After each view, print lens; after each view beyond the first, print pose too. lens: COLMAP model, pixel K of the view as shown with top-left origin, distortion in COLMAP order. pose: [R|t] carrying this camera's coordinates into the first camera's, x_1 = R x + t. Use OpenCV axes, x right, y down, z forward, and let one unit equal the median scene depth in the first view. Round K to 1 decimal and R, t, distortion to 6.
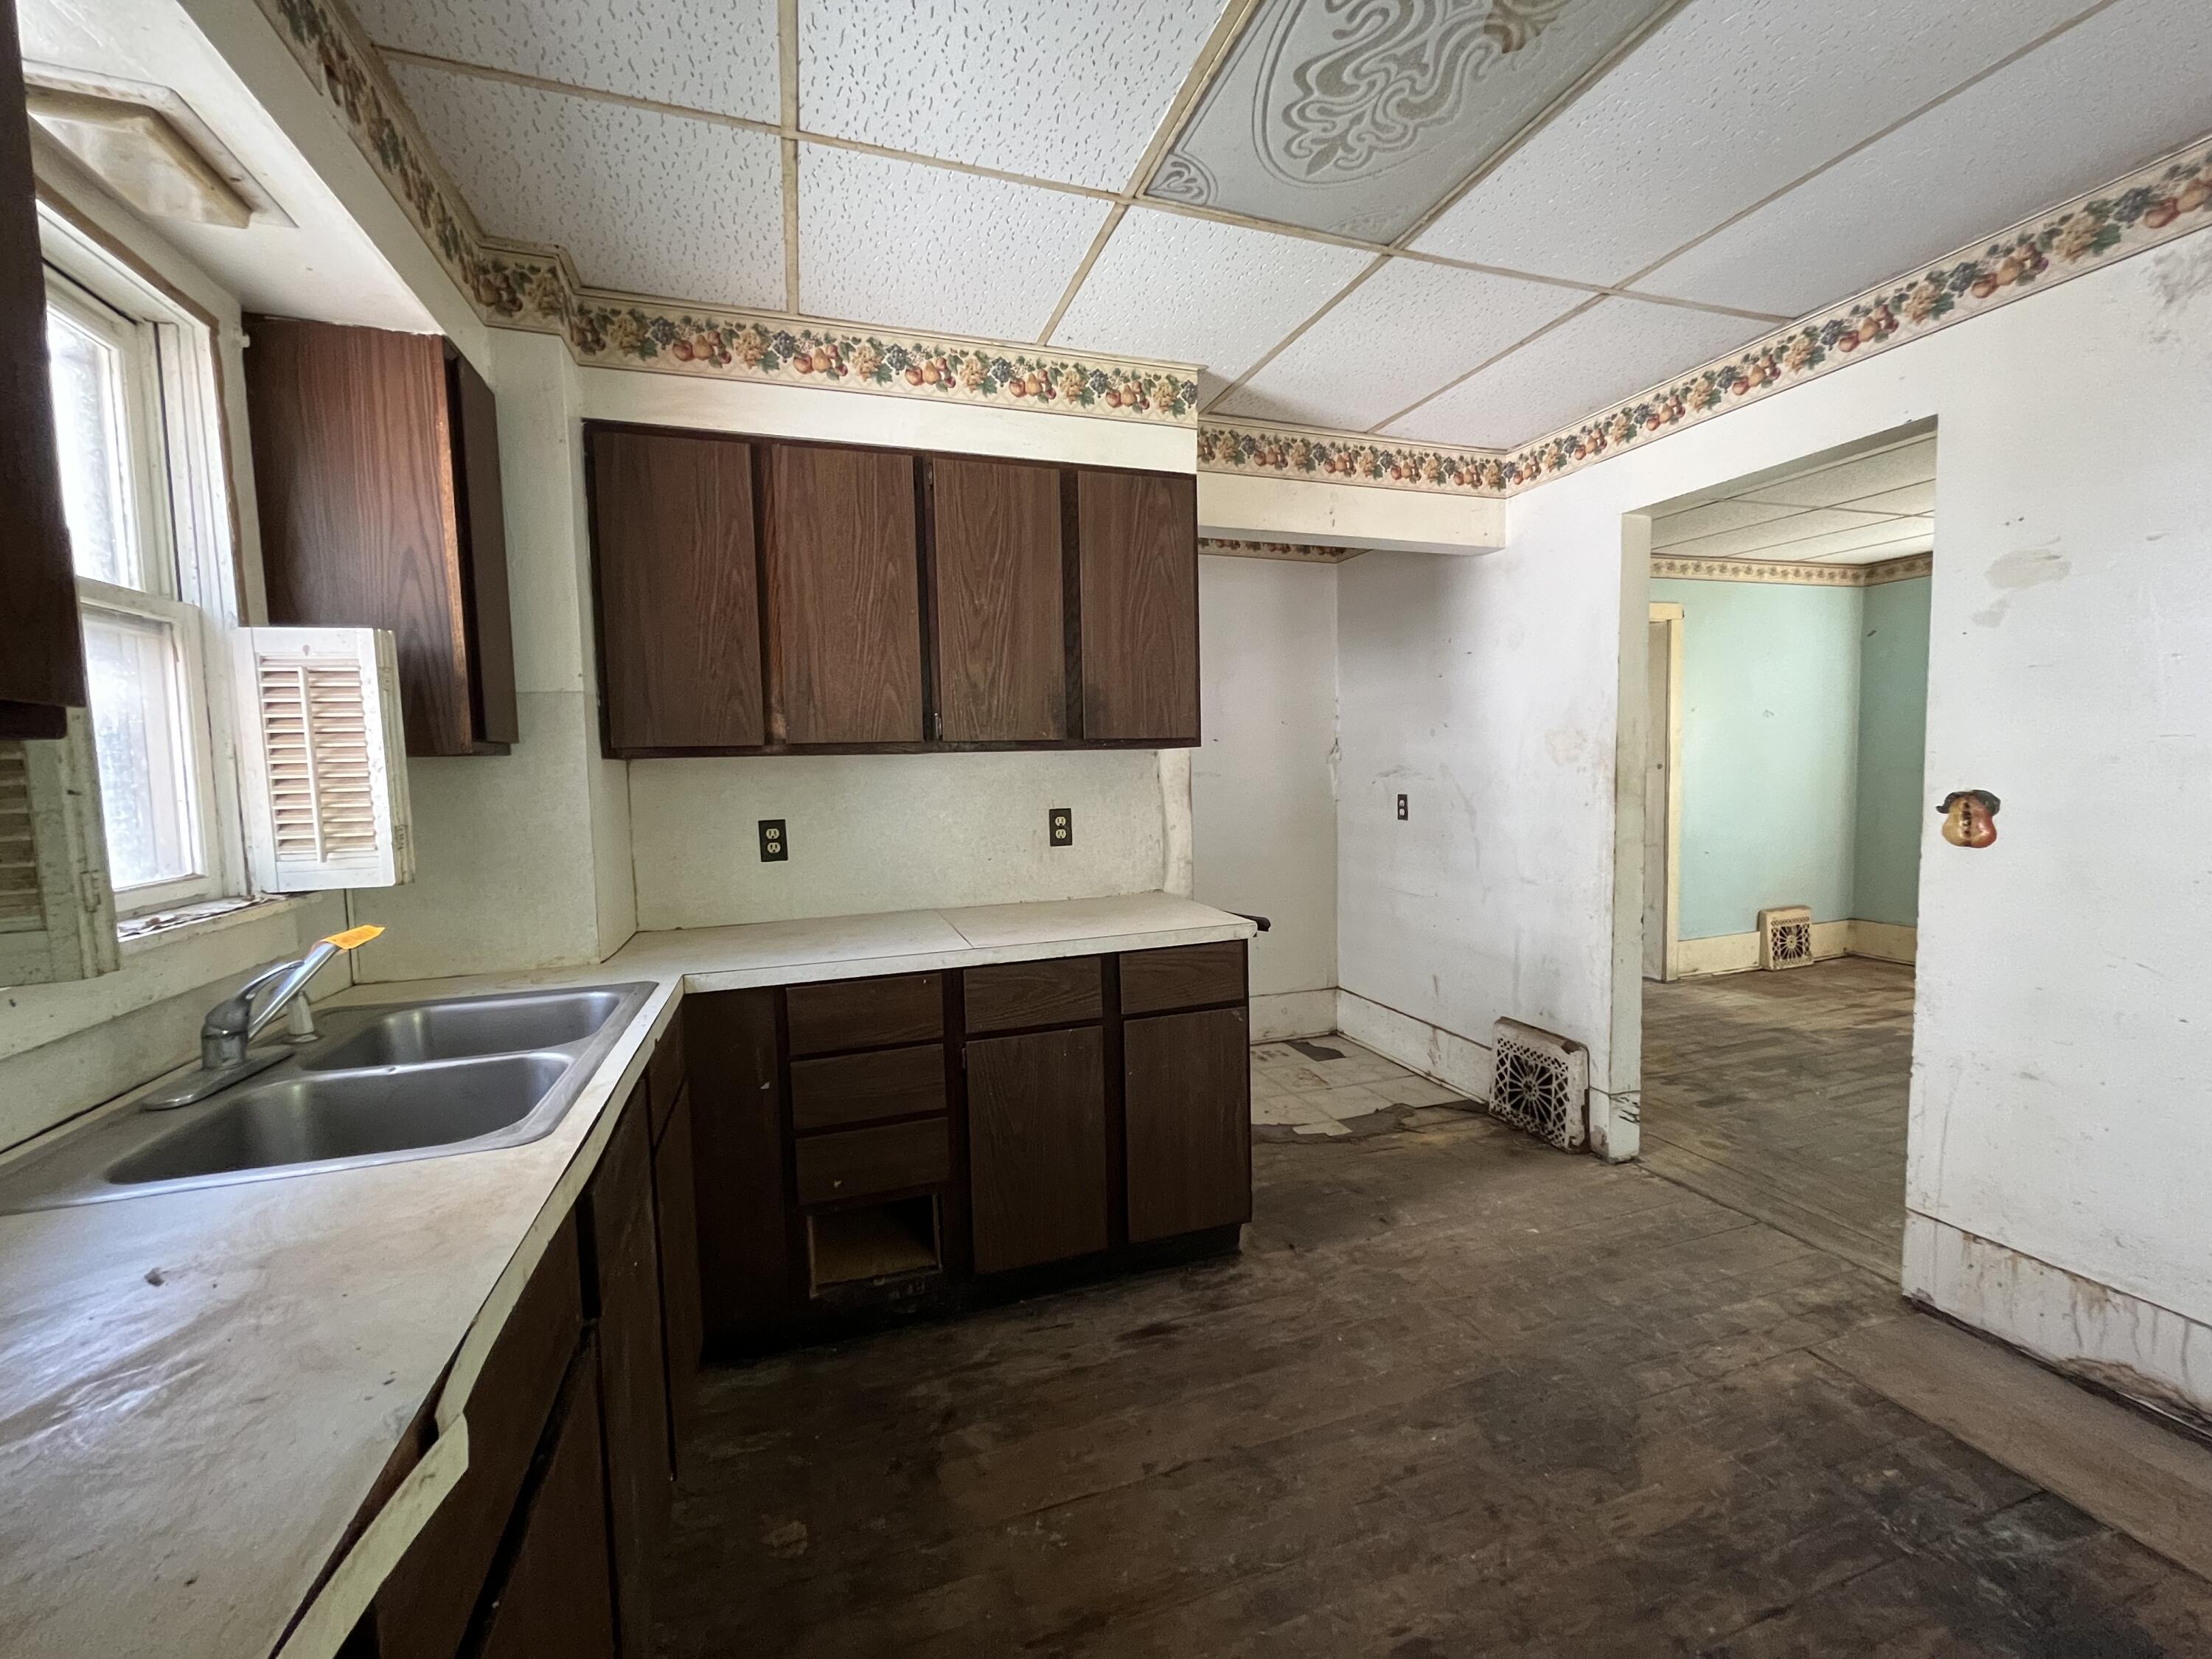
lens RADIAL K [[886.7, 0, 1102.3], [0, 886.7, 823.3], [0, 0, 1]] dist [-0.002943, -0.000242]
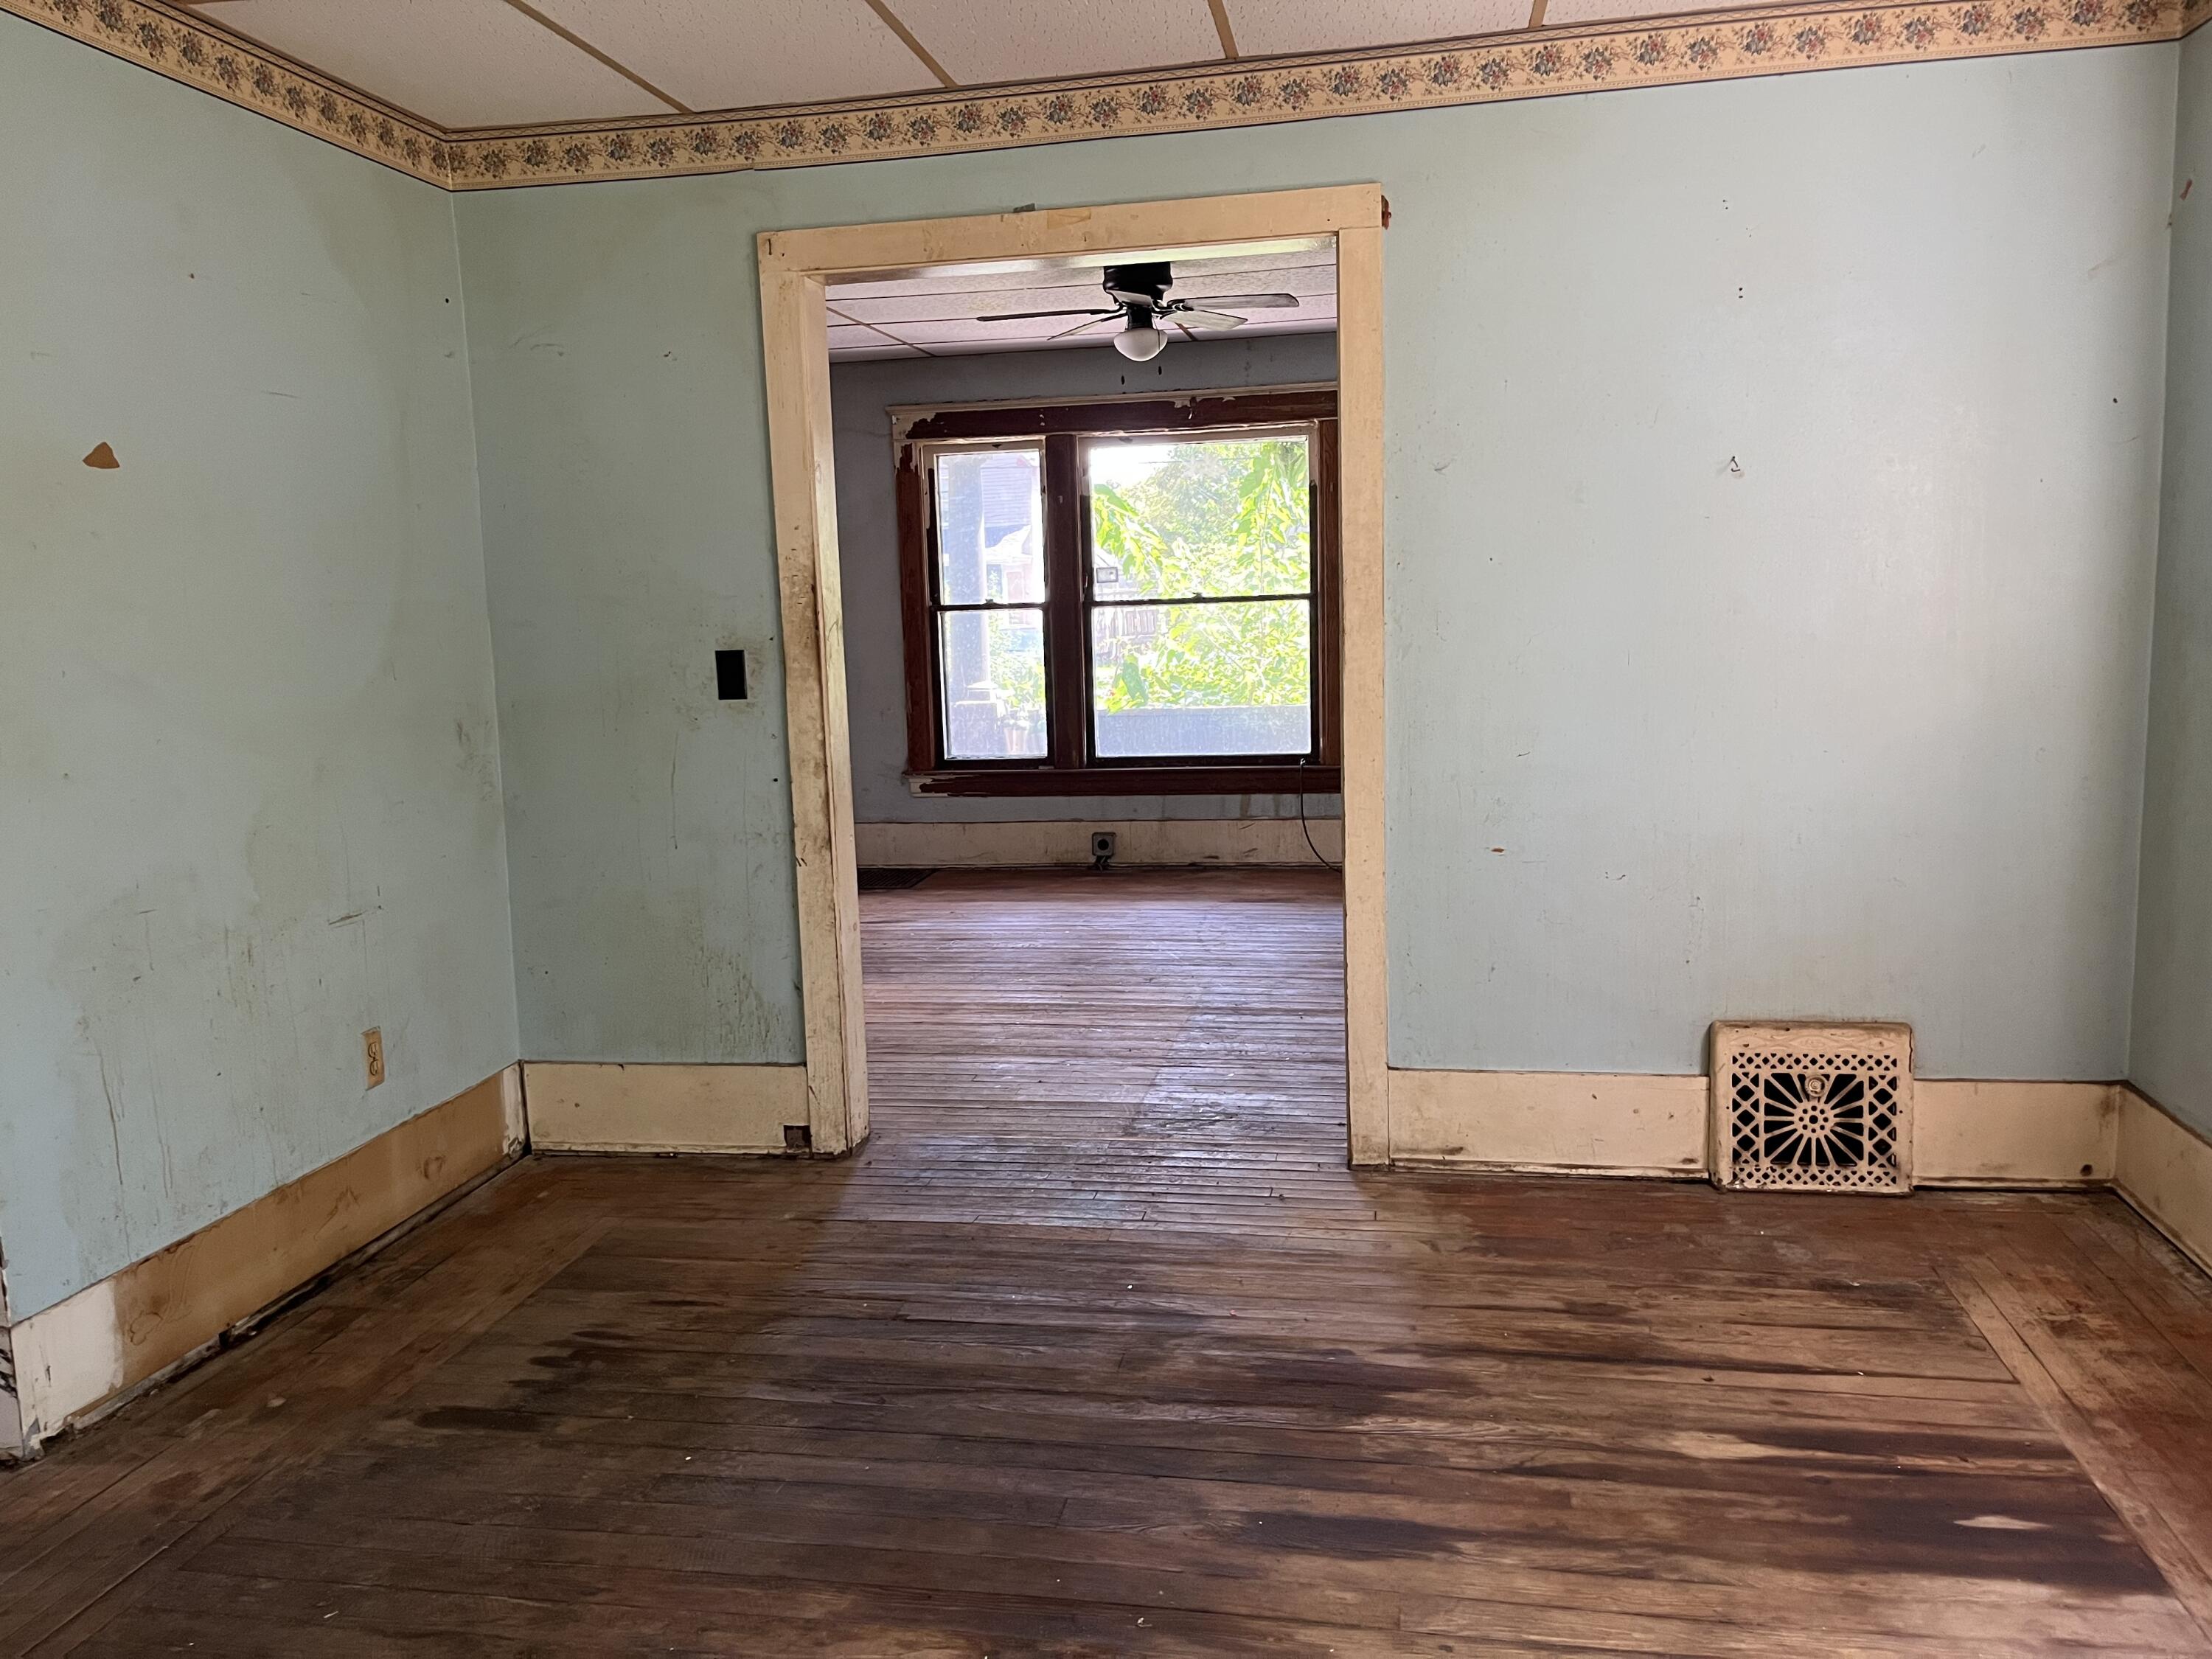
lens RADIAL K [[1666.7, 0, 1117.3], [0, 1666.7, 823.8], [0, 0, 1]] dist [0.014344, -0.000453]
pose [[0.875562, 0.063473, -0.478918, 0.887074], [-0.029724, 0.996531, 0.077734, -0.028135], [0.482191, -0.053826, 0.874411, 0.306112]]
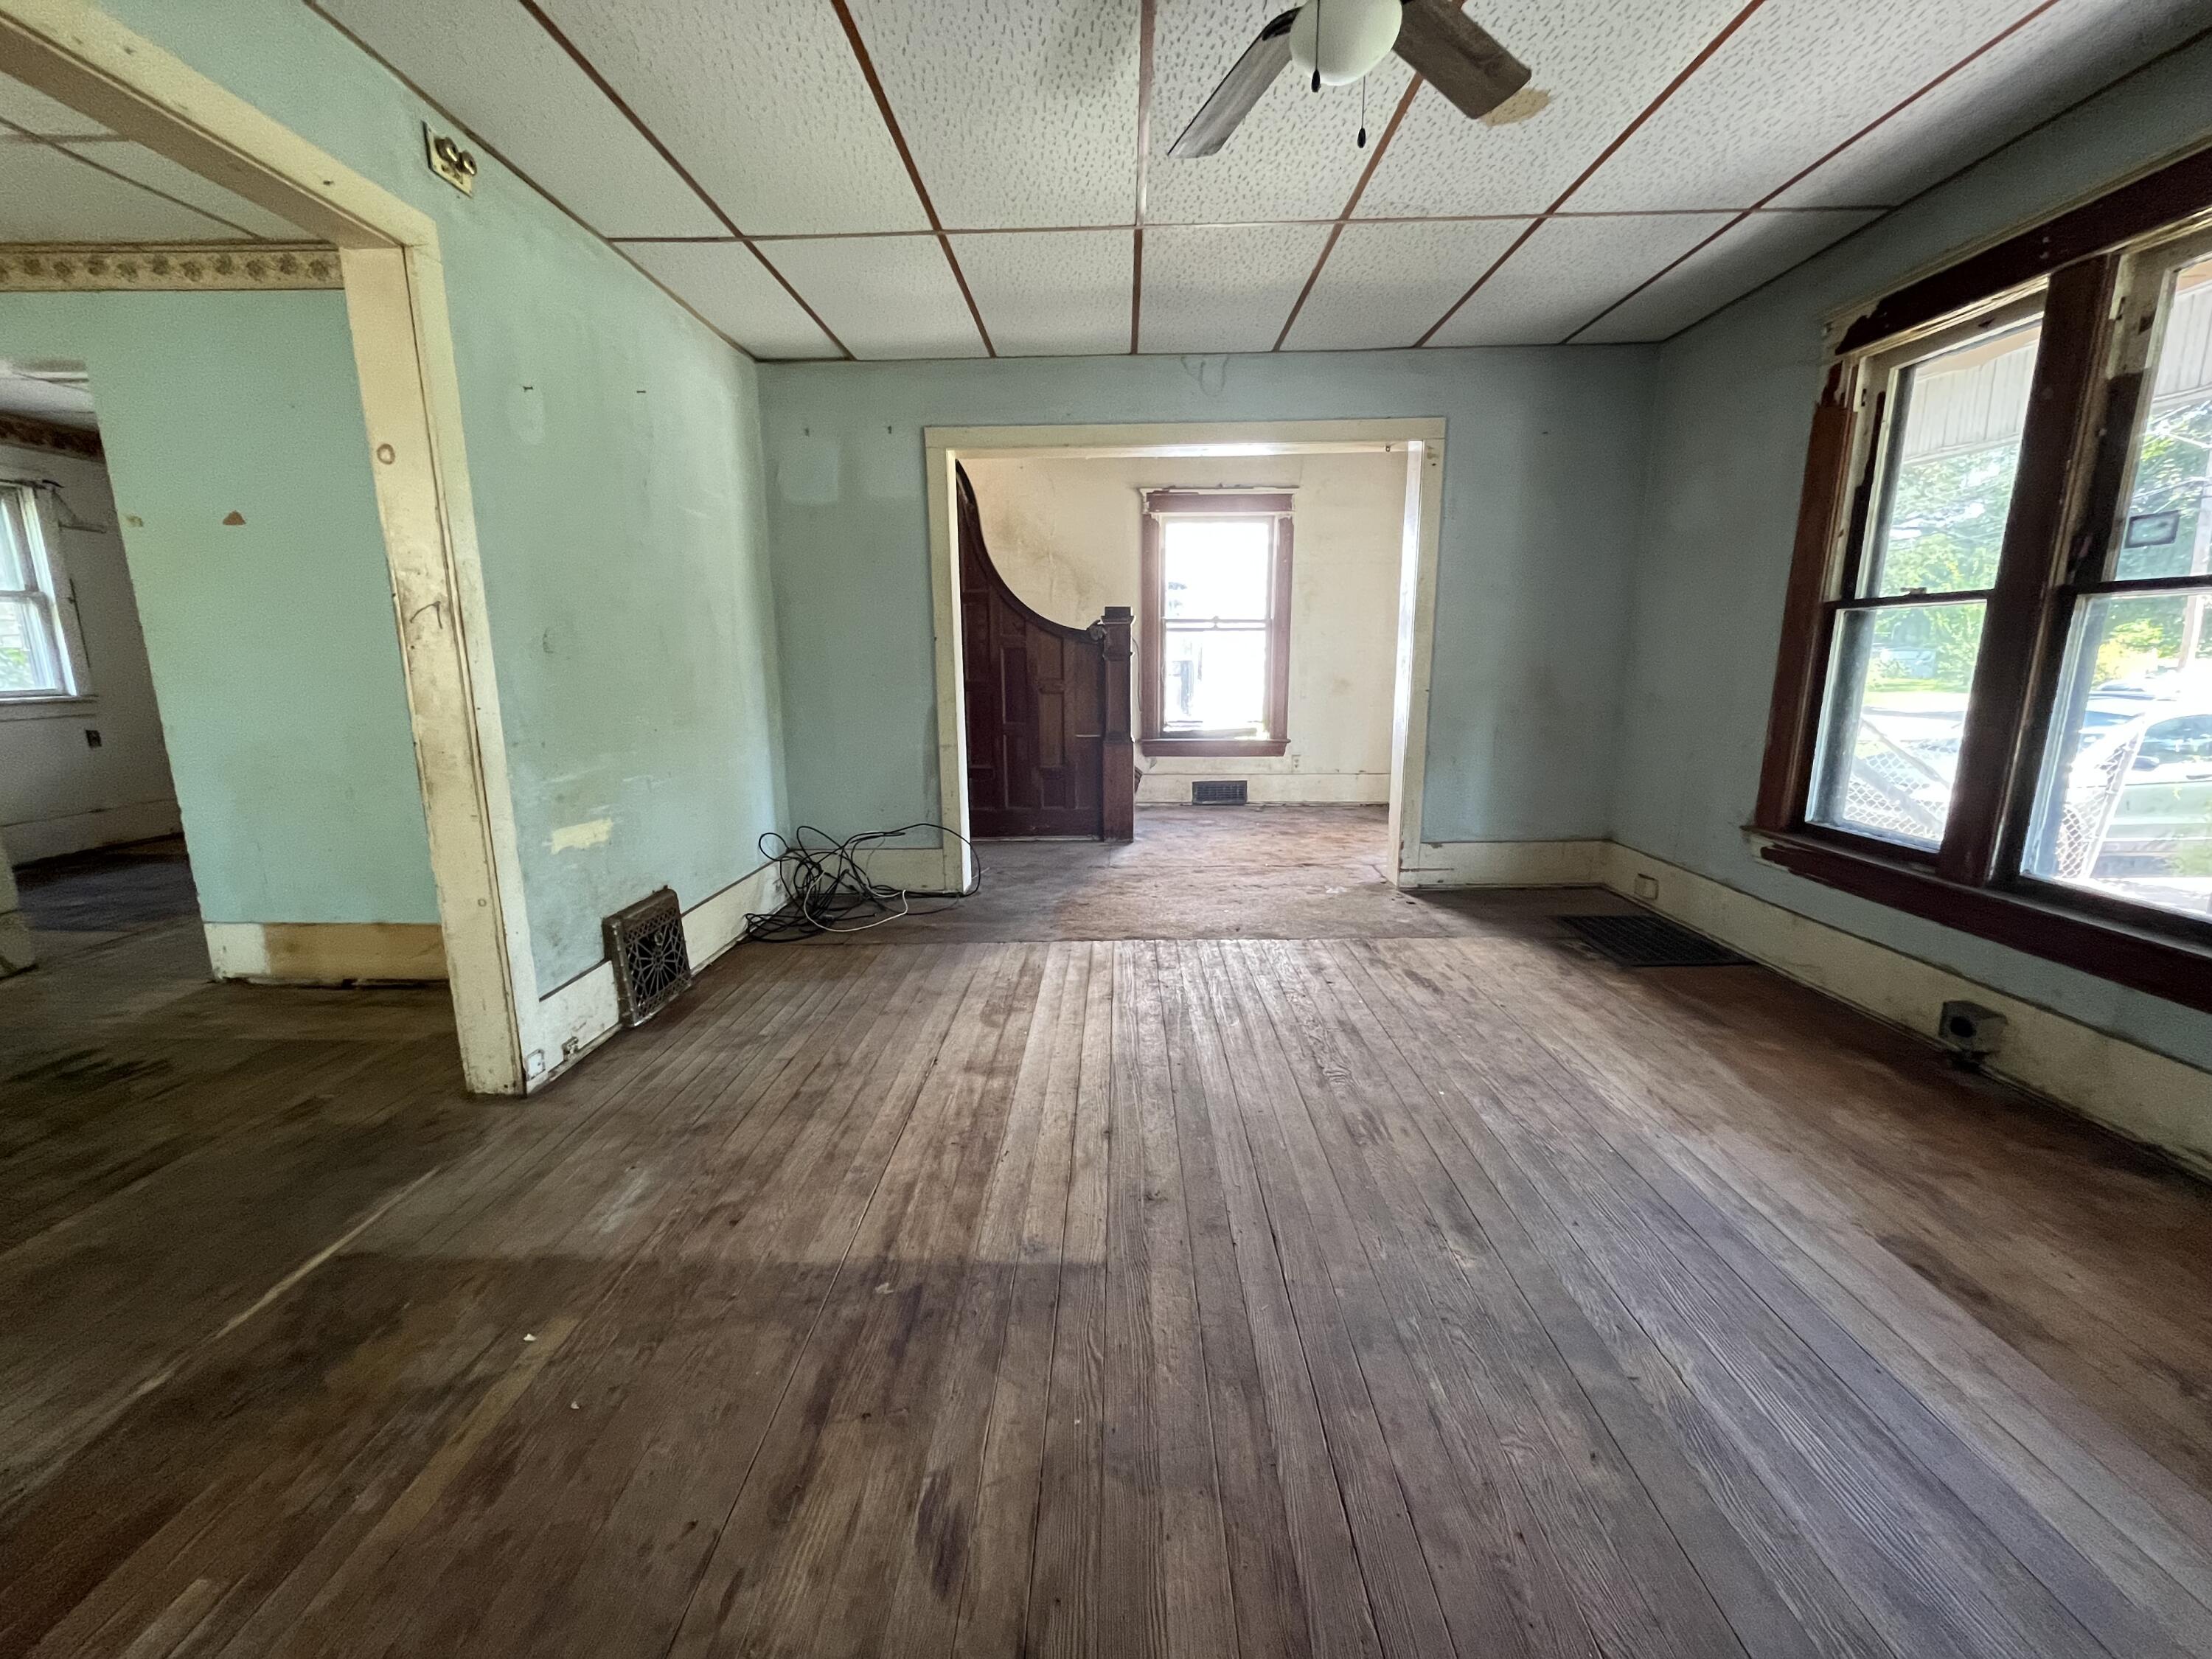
lens RADIAL K [[886.7, 0, 1112.3], [0, 886.7, 827.6], [0, 0, 1]] dist [-0.002943, -0.000242]
pose [[-0.334293, 0.211056, -0.918533, 0.691961], [-0.060607, 0.967772, 0.244428, -0.075419], [0.940518, 0.137380, -0.310728, 1.356089]]
